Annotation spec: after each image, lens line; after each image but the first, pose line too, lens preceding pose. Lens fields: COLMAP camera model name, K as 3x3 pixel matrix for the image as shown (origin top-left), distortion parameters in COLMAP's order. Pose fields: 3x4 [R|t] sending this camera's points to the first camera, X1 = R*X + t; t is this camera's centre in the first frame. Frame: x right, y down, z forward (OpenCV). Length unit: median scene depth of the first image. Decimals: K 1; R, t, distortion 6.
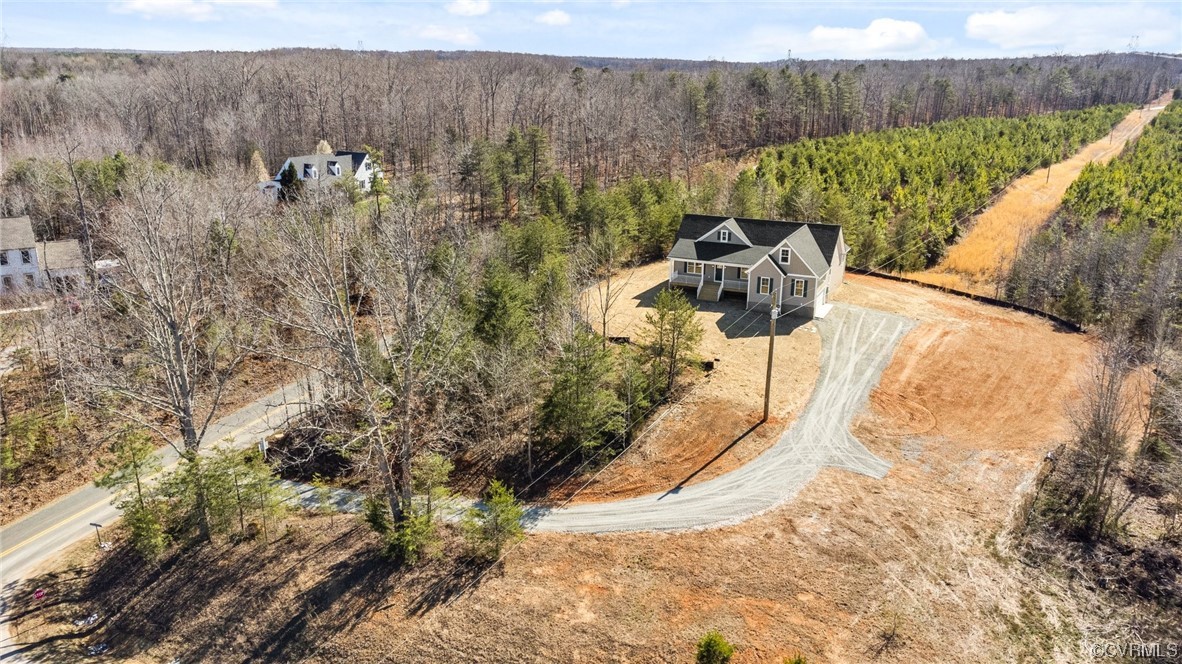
lens RADIAL K [[873.7, 0, 591.0], [0, 873.7, 332.0], [0, 0, 1]] dist [0.072729, -0.054951]
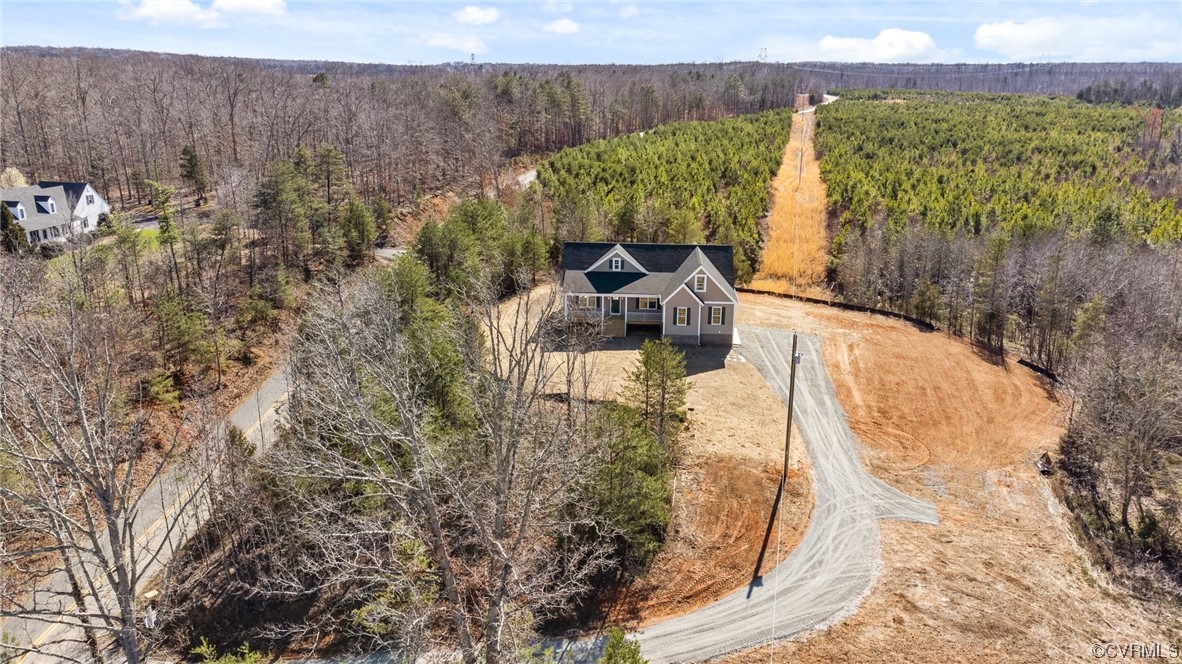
lens RADIAL K [[864.7, 0, 574.3], [0, 864.7, 364.3], [0, 0, 1]] dist [0.048414, 0.001486]
pose [[0.937655, -0.116032, 0.327626, -0.214944], [0.104866, 0.993146, 0.051609, -0.061550], [-0.331369, -0.014034, 0.943397, 0.169286]]
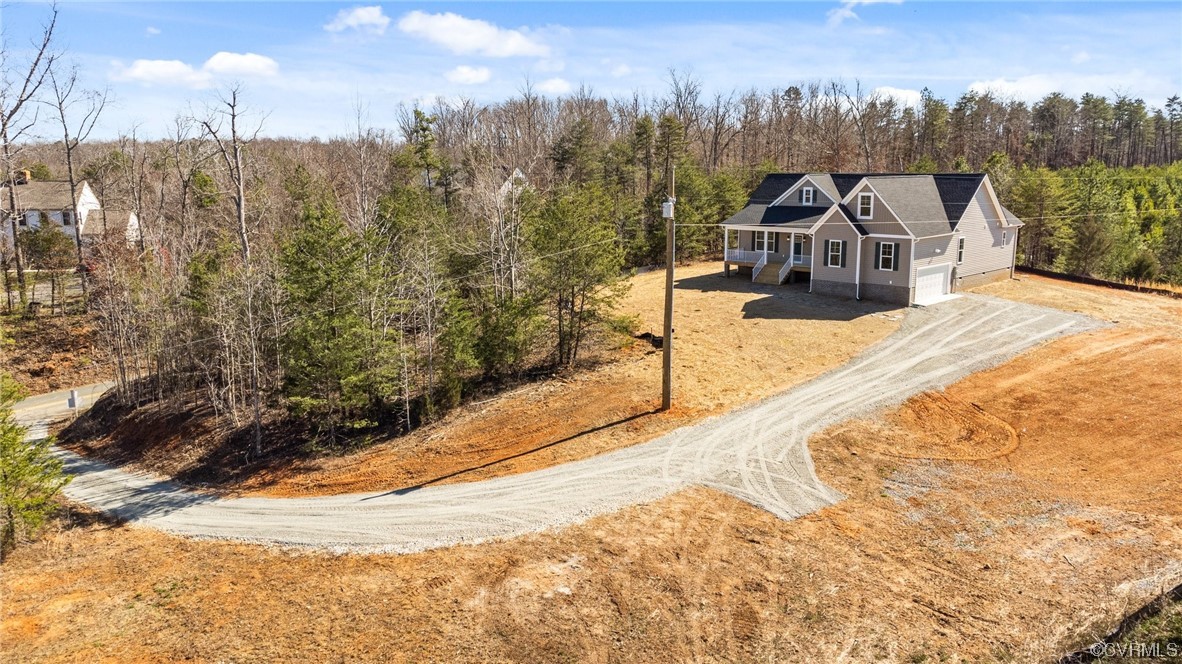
lens RADIAL K [[873.7, 0, 591.0], [0, 873.7, 332.0], [0, 0, 1]] dist [0.072729, -0.054951]
pose [[0.933155, 0.055012, -0.355241, 0.263112], [-0.093334, 0.991408, -0.091643, 0.080119], [0.347148, 0.118673, 0.930272, 0.341571]]
